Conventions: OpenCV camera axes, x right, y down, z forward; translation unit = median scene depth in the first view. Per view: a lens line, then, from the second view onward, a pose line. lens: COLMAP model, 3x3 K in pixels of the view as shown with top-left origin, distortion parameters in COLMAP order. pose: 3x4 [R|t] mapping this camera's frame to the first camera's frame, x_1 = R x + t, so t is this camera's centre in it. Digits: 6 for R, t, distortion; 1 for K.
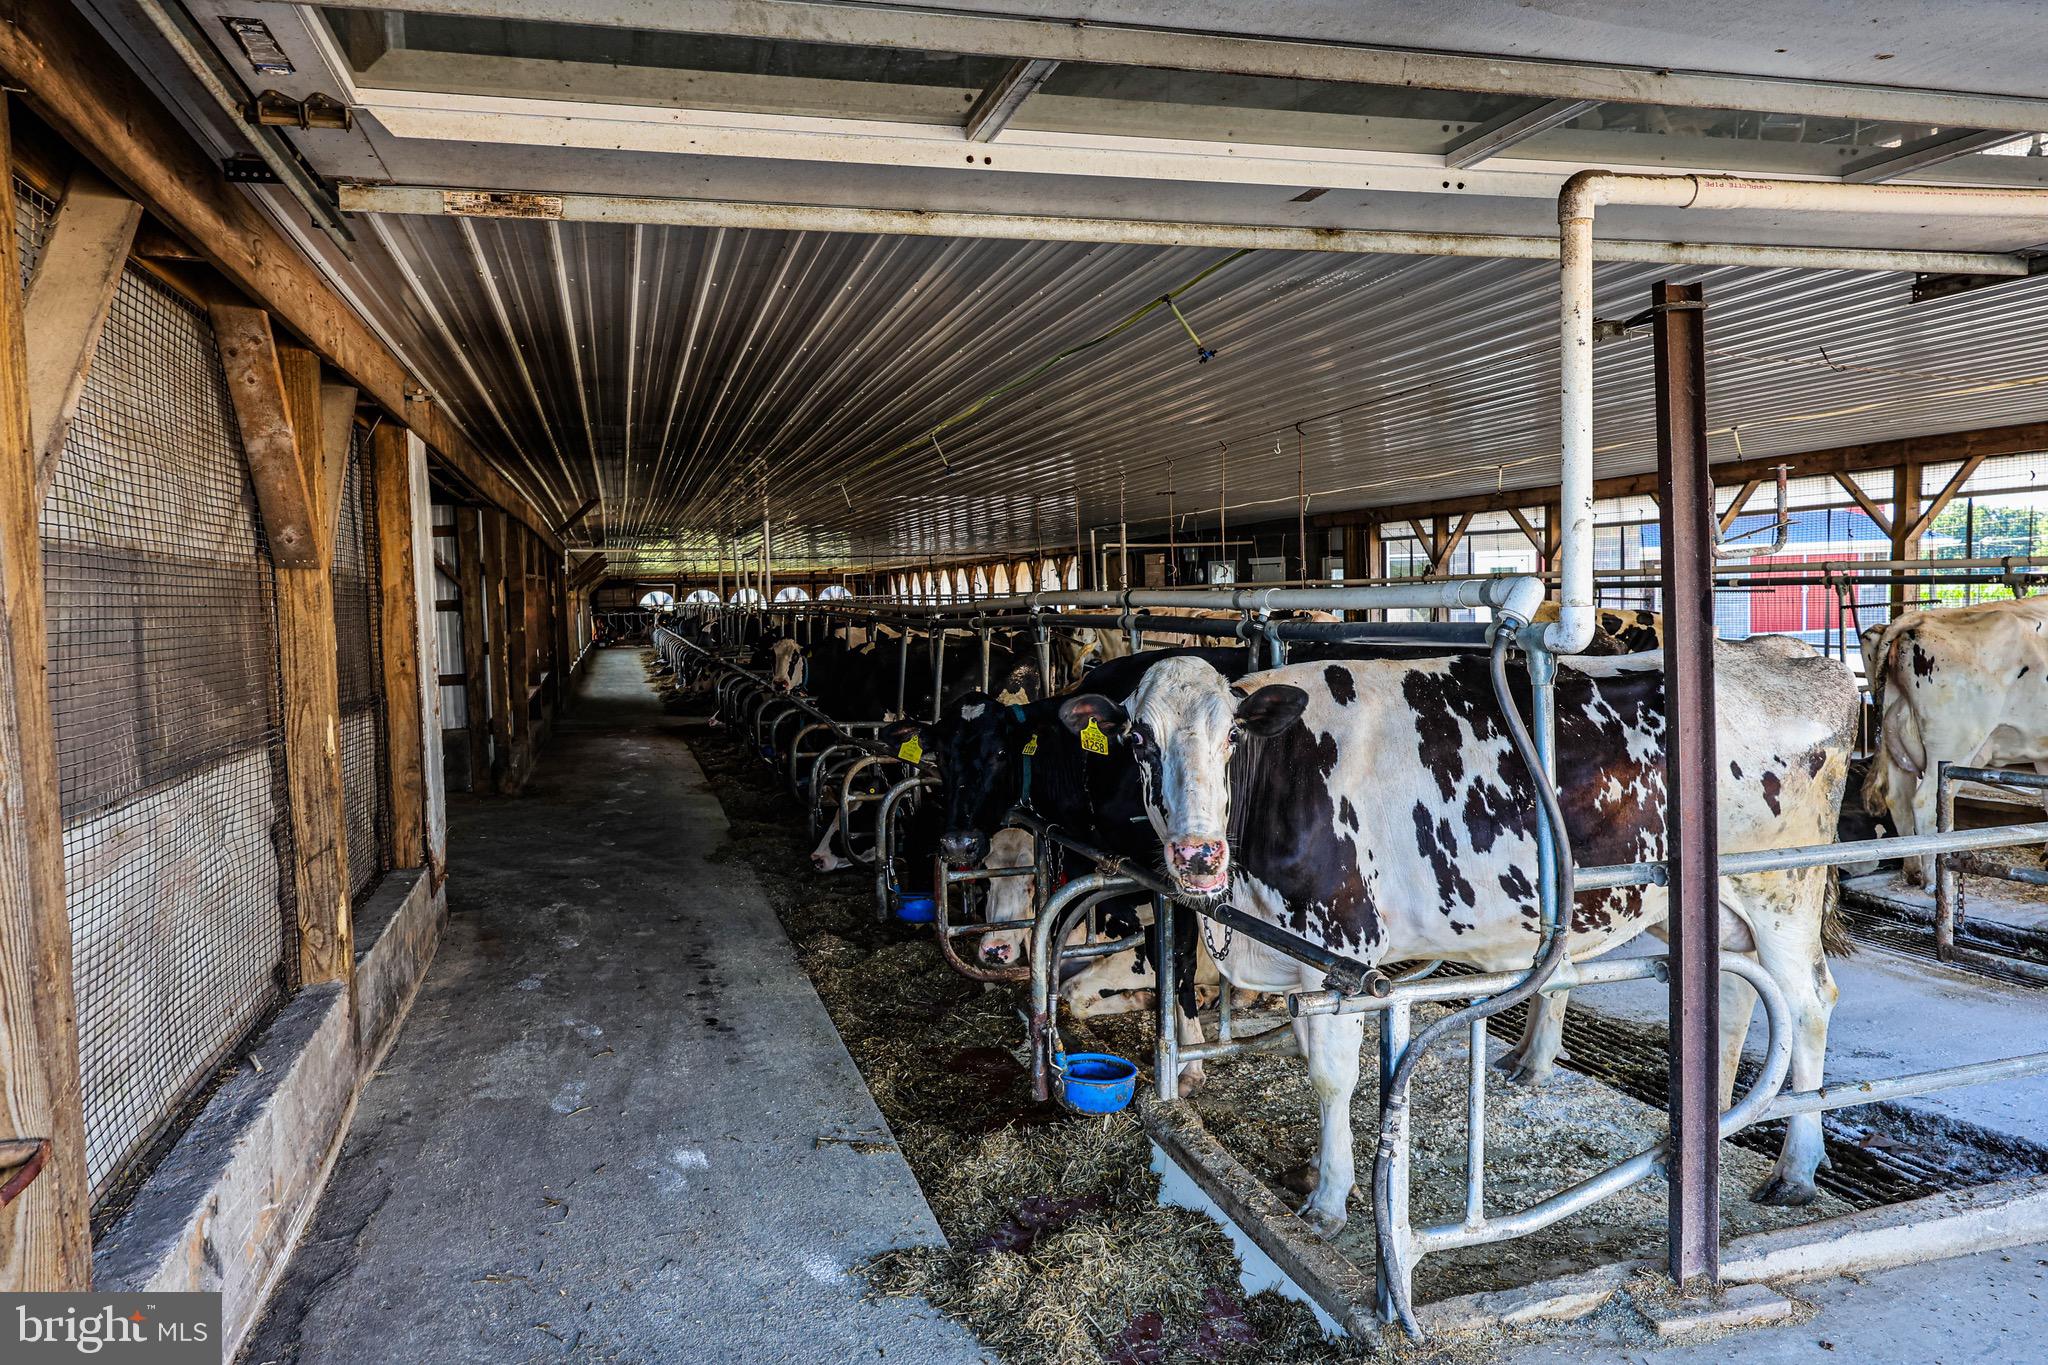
lens RADIAL K [[1404.0, 0, 1018.6], [0, 1404.0, 683.2], [0, 0, 1]] dist [-0.009325, 0.006329]
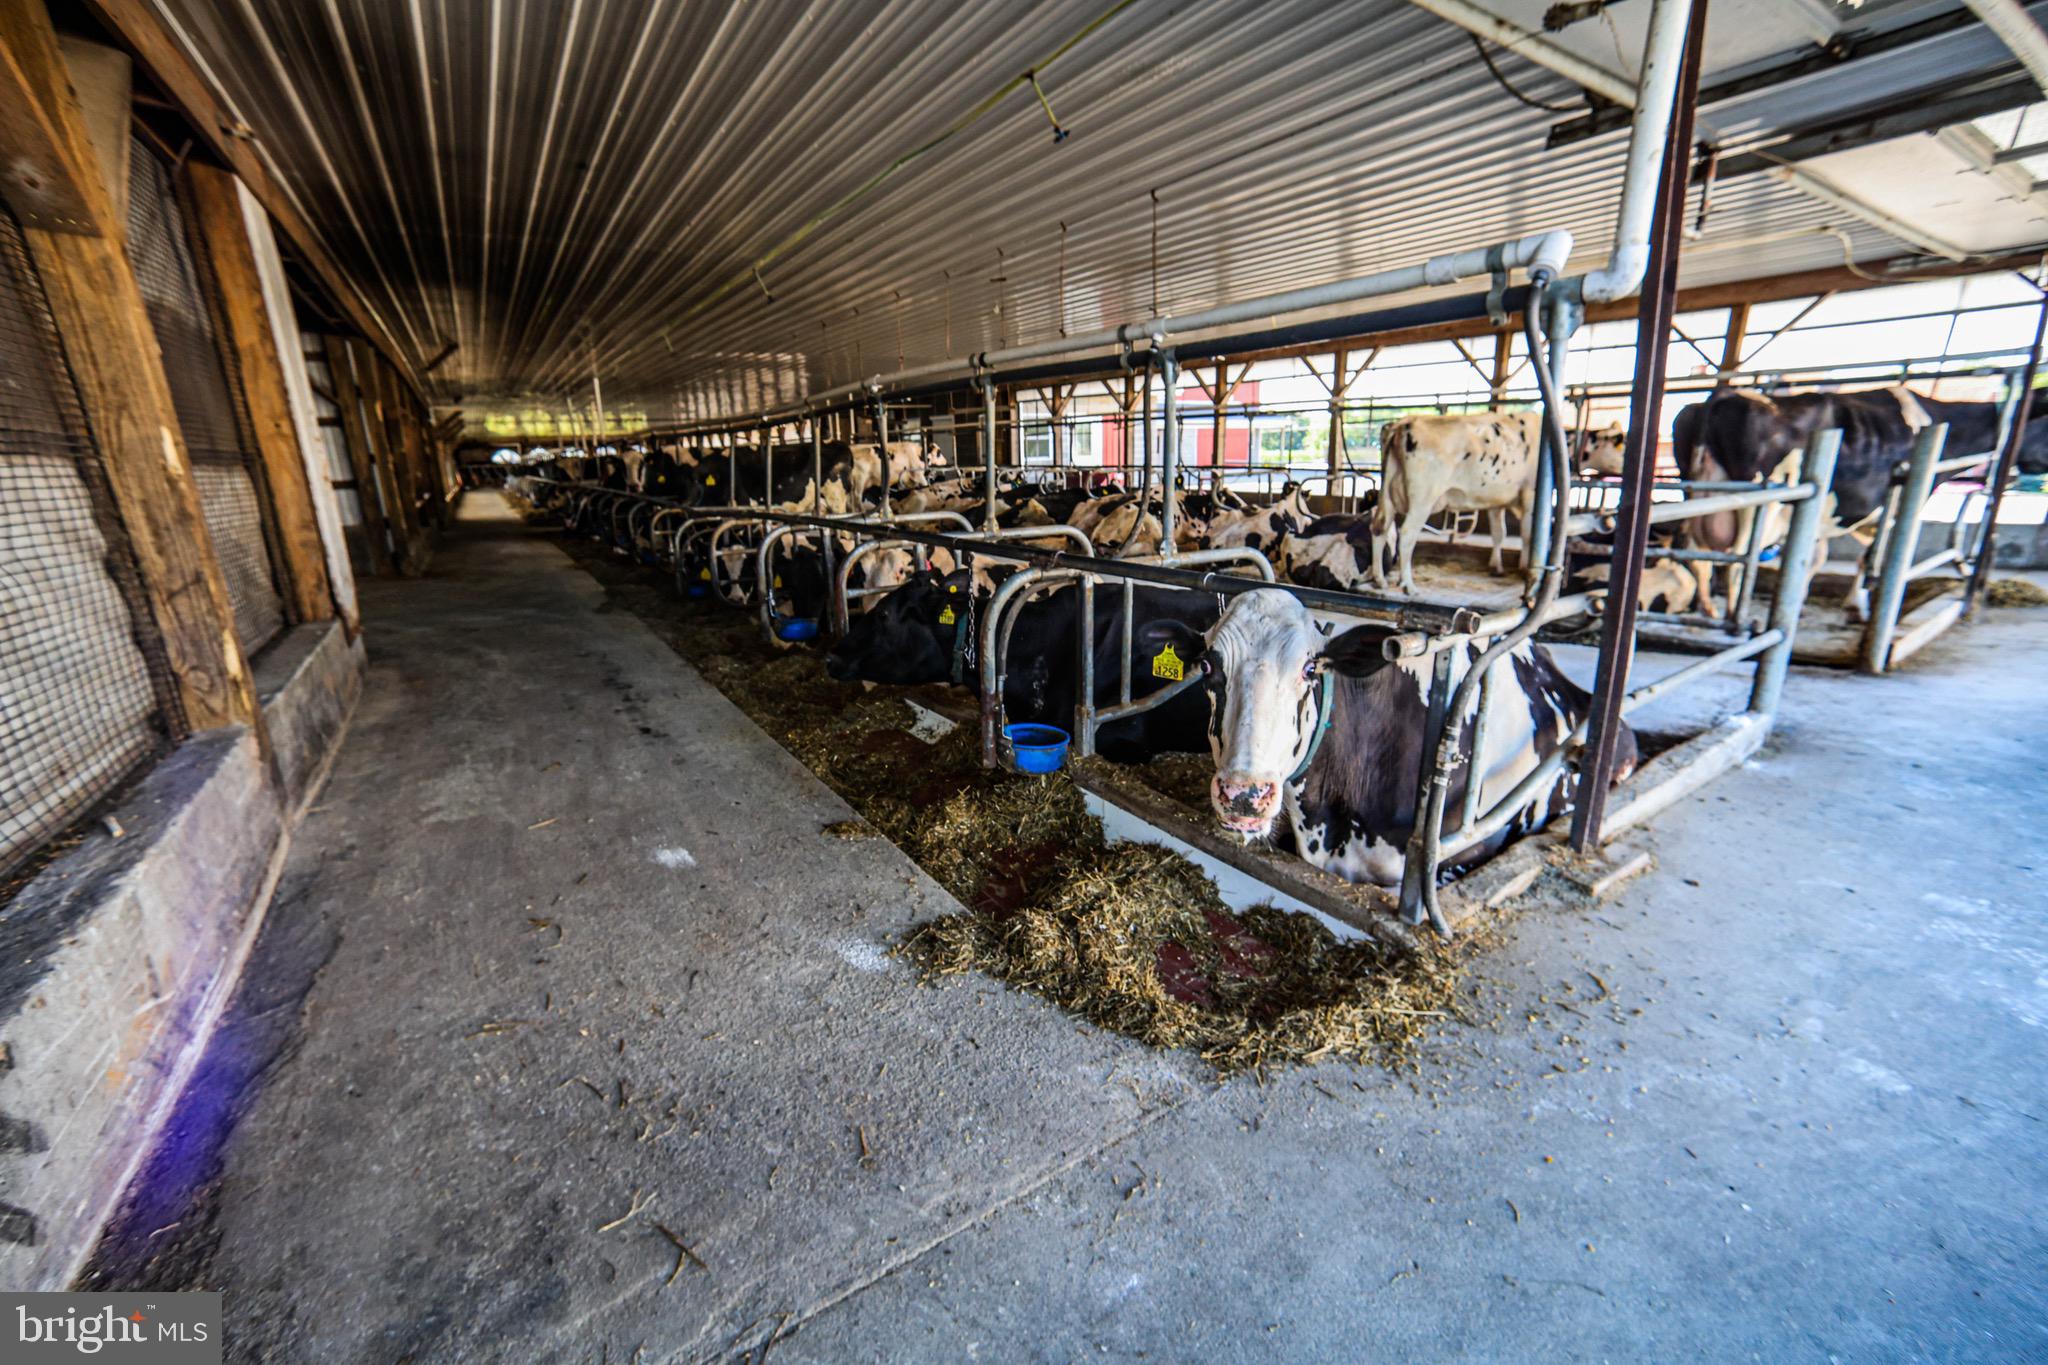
lens RADIAL K [[821.6, 0, 1026.2], [0, 821.6, 668.6], [0, 0, 1]] dist [-0.061258, 0.028741]
pose [[0.951698, -0.072637, 0.298320, -0.141406], [0.015399, 0.981683, 0.189899, 0.083957], [-0.306649, -0.176132, 0.935384, 0.349429]]
